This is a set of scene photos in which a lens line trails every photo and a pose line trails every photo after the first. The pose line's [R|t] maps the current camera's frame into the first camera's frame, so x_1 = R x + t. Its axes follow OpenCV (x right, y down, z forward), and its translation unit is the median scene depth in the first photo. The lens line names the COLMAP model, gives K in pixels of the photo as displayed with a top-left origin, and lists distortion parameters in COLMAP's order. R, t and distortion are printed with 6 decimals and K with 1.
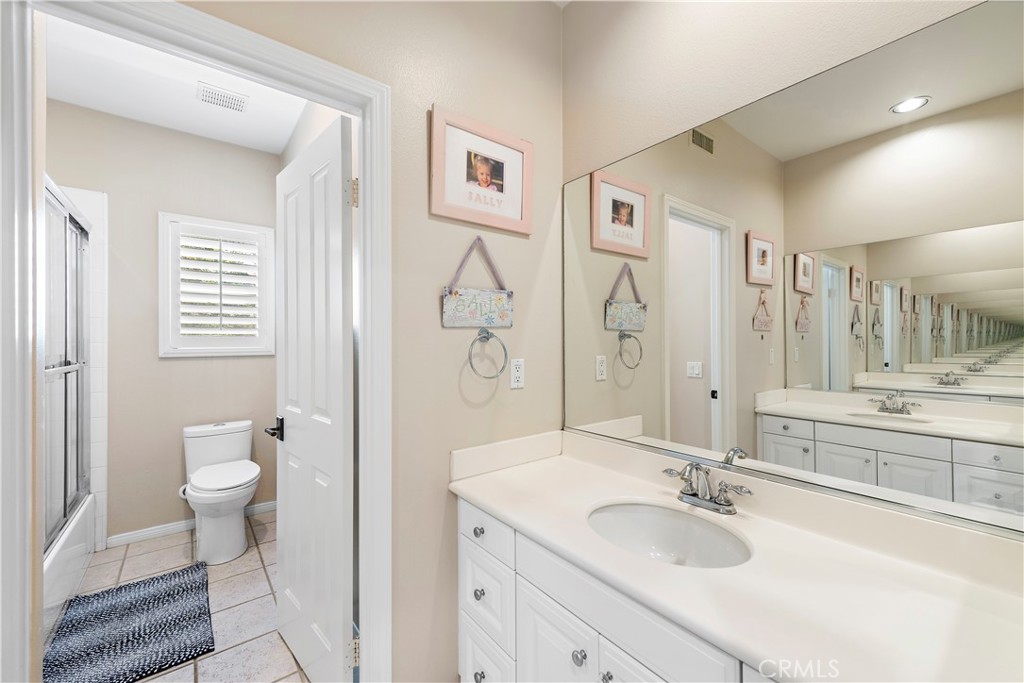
lens RADIAL K [[405.6, 0, 512.4], [0, 405.6, 338.9], [0, 0, 1]] dist [0.014342, -0.002786]
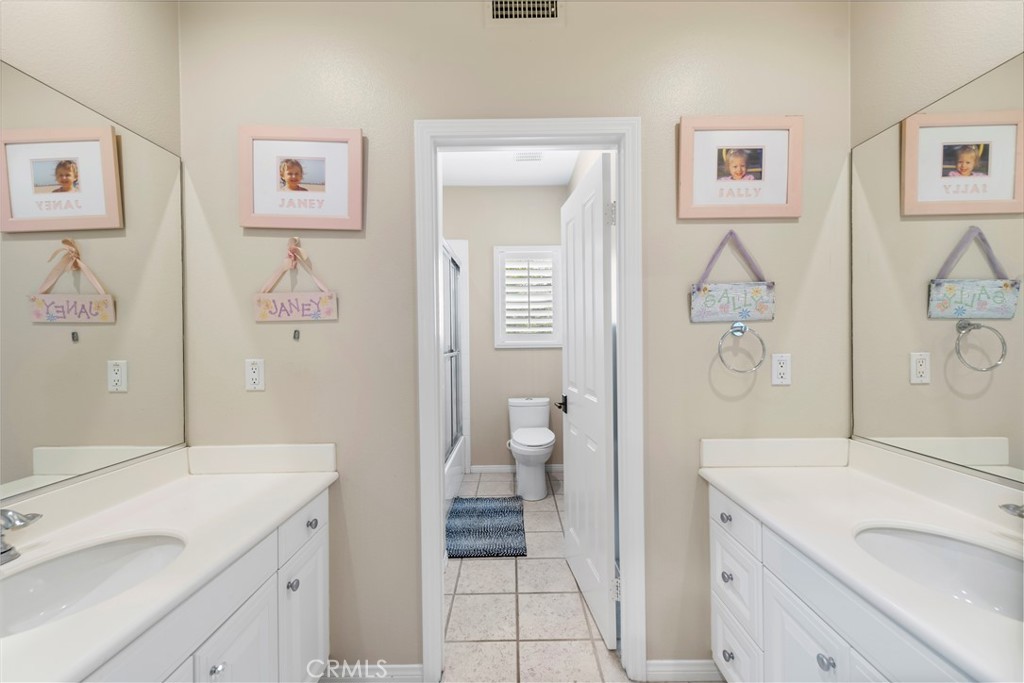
lens RADIAL K [[405.6, 0, 516.0], [0, 405.6, 342.4], [0, 0, 1]] dist [0.014342, -0.002786]
pose [[0.788788, 0.002648, -0.614660, 0.100303], [0.009708, 0.999812, 0.016764, 0.001763], [0.614589, -0.019190, 0.788614, -0.108624]]
